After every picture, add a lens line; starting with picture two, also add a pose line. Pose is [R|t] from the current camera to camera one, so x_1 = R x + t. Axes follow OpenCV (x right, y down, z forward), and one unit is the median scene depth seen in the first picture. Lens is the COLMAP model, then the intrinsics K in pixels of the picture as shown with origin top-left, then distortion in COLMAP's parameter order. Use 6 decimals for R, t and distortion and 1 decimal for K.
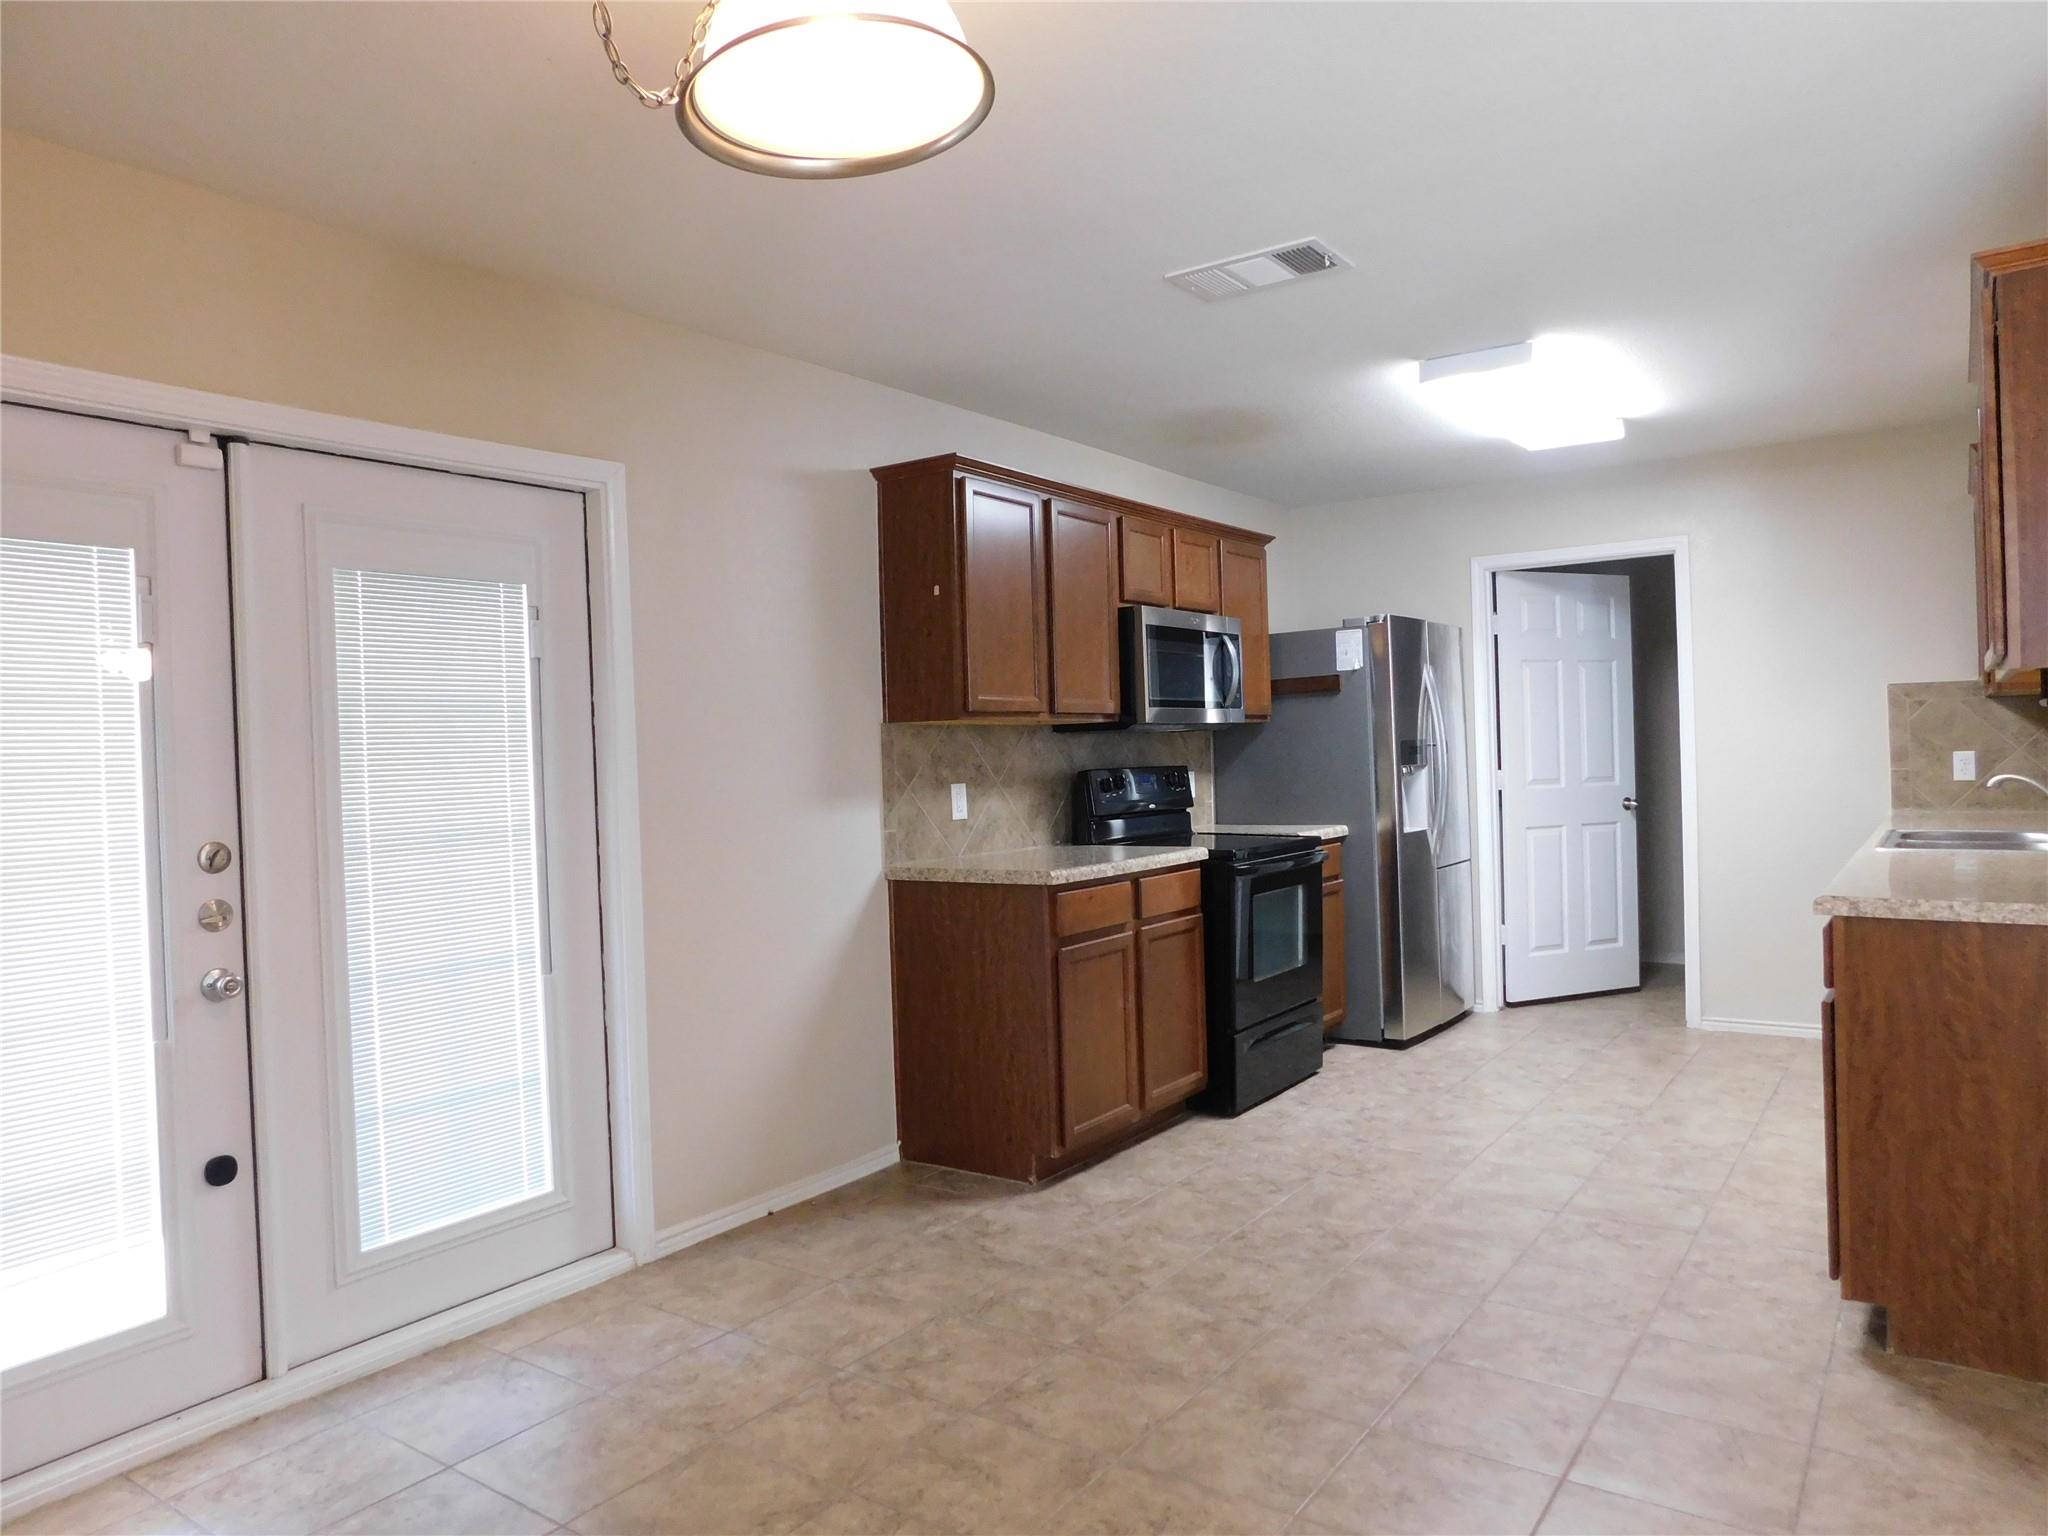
lens RADIAL K [[1351.6, 0, 1022.2], [0, 1351.6, 760.1], [0, 0, 1]] dist [-0.067623, 0.045582]
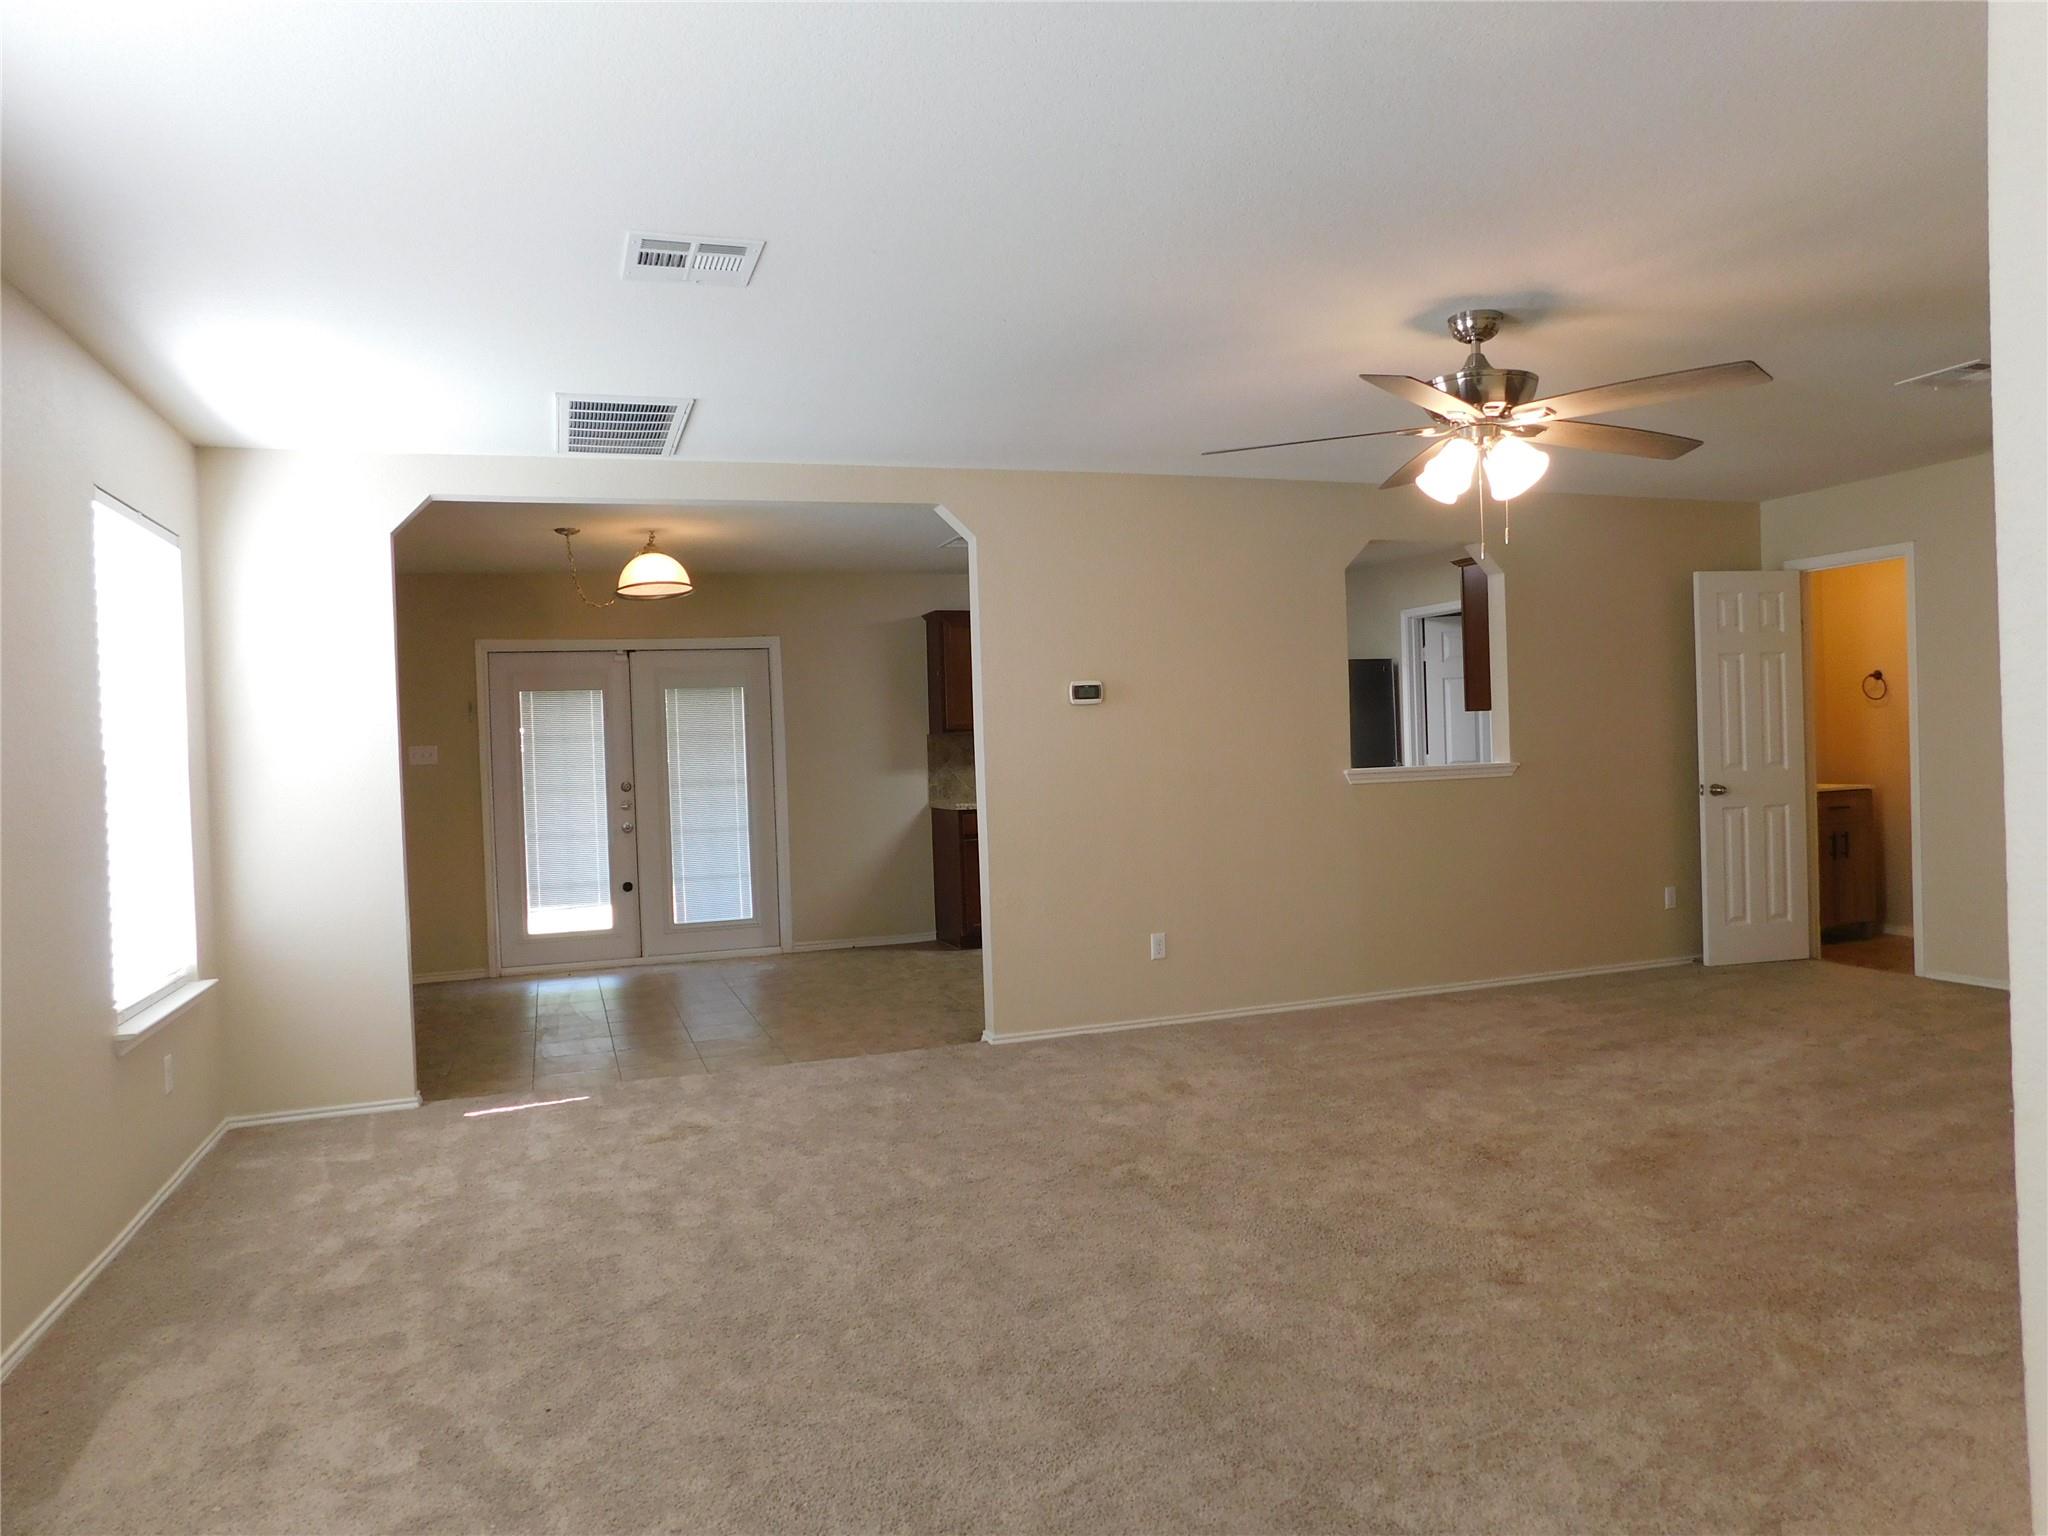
lens RADIAL K [[1351.6, 0, 1021.4], [0, 1351.6, 761.9], [0, 0, 1]] dist [-0.067623, 0.045582]
pose [[0.821601, 0.006003, -0.570031, 1.119354], [0.007565, 0.999742, 0.021433, -0.026076], [0.570012, -0.021922, 0.821344, -0.611082]]
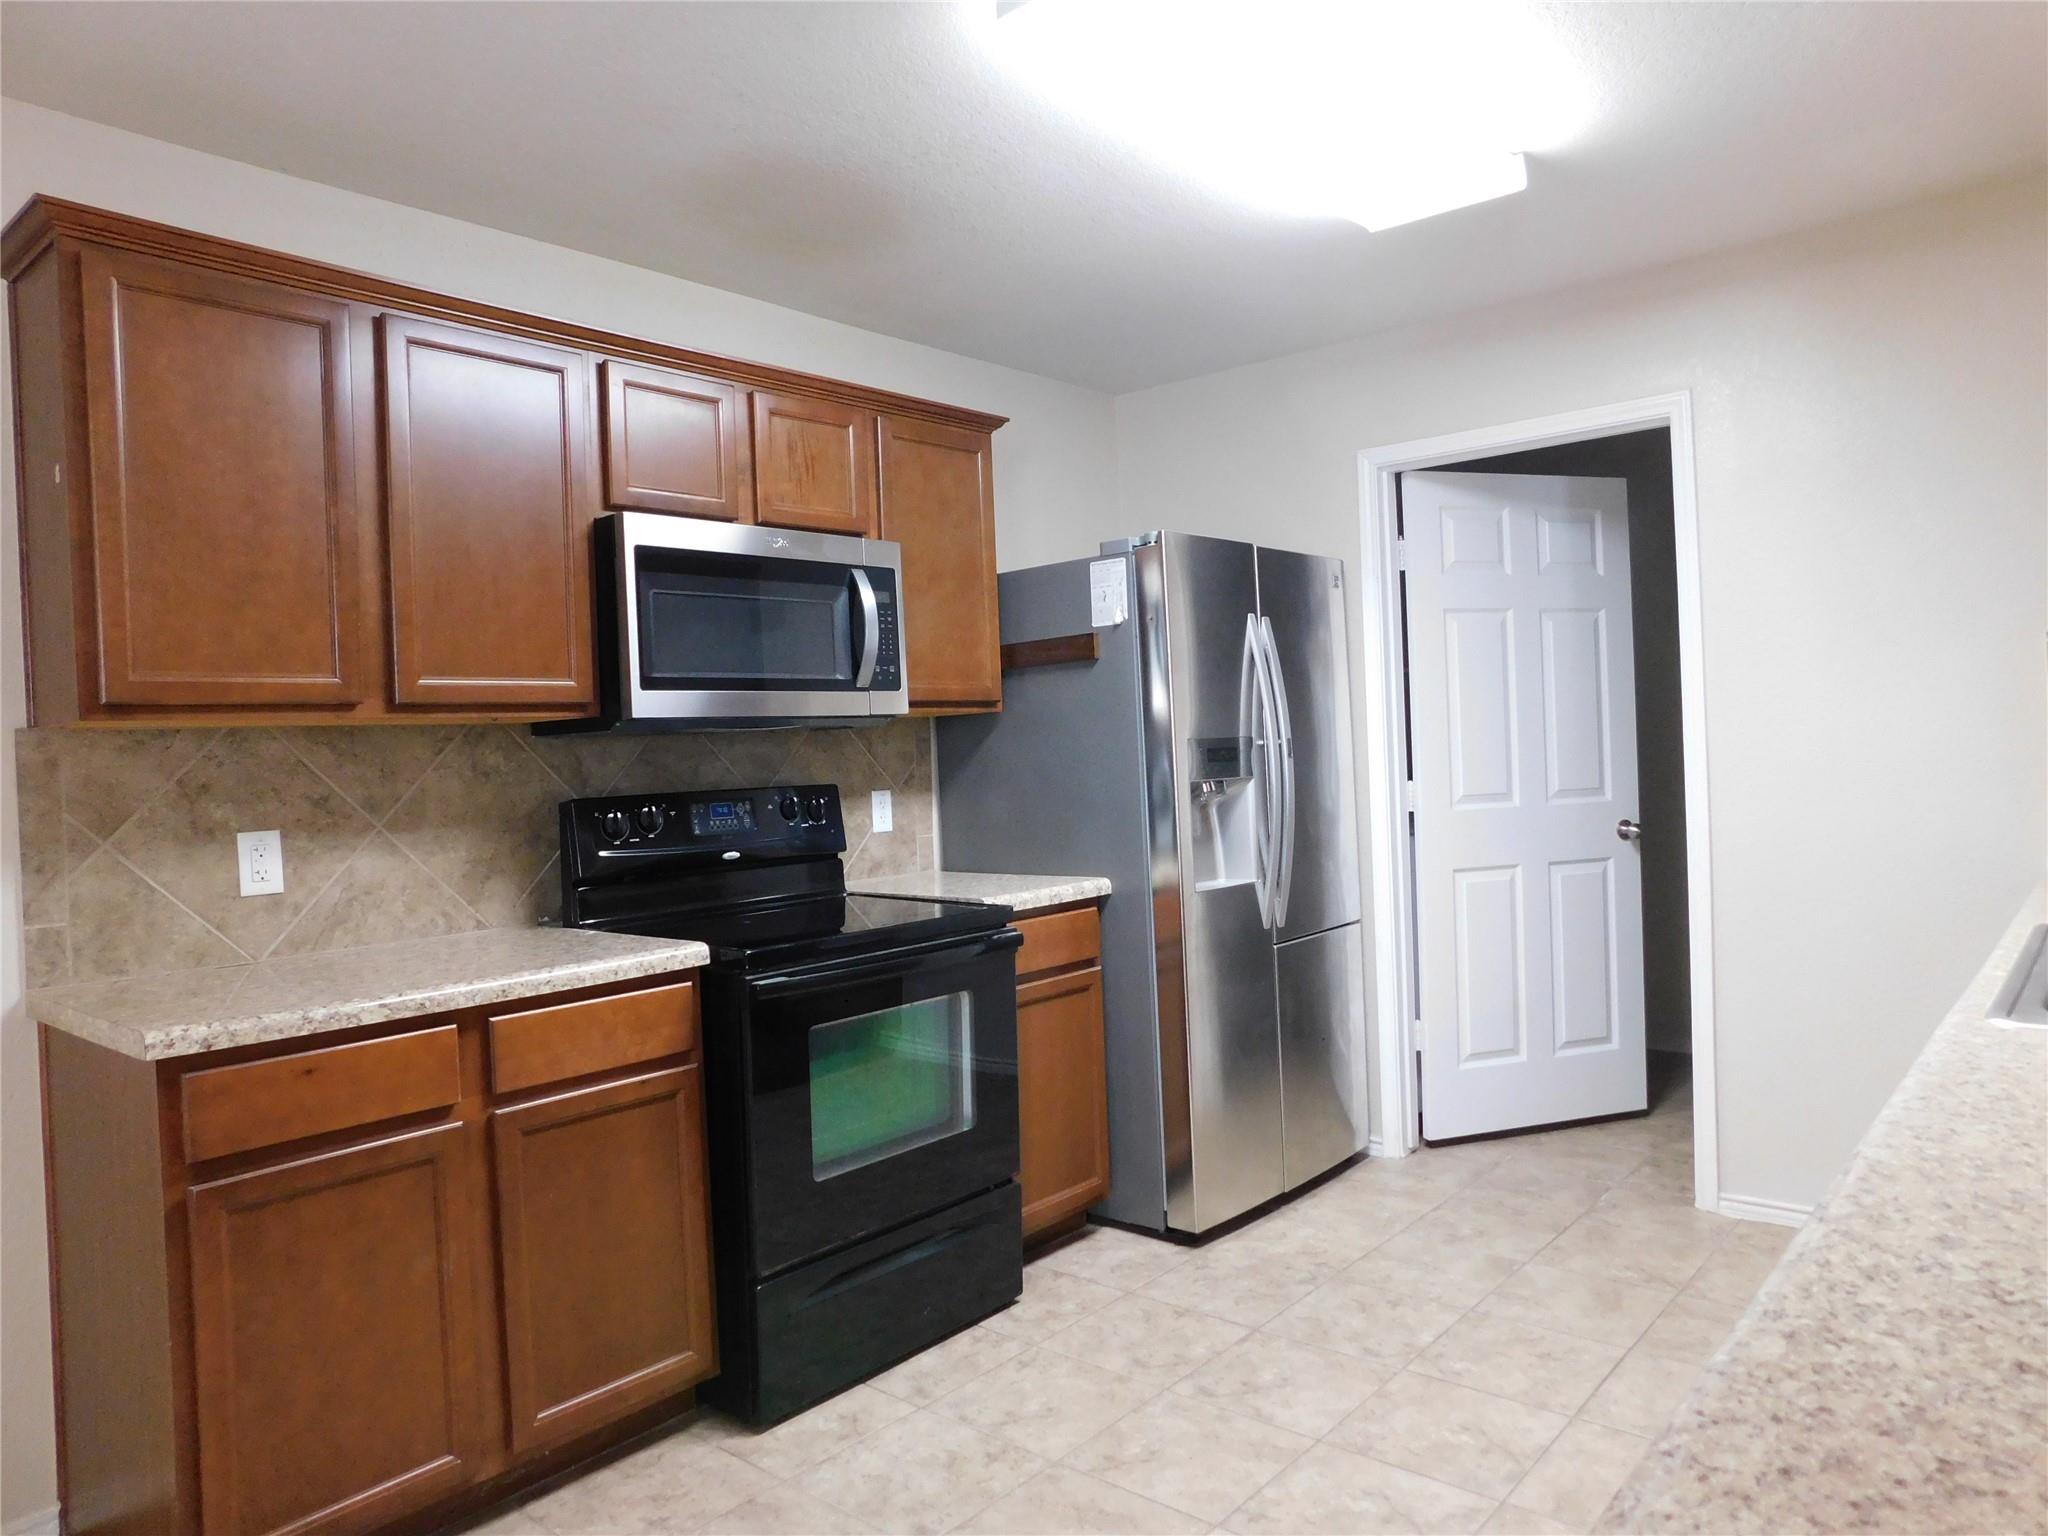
lens RADIAL K [[1351.6, 0, 1020.9], [0, 1351.6, 761.6], [0, 0, 1]] dist [-0.067623, 0.045582]
pose [[0.995638, -0.010136, -0.092752, 0.311677], [0.010952, 0.999906, 0.008293, -0.012491], [0.092659, -0.009273, 0.995655, 0.460447]]
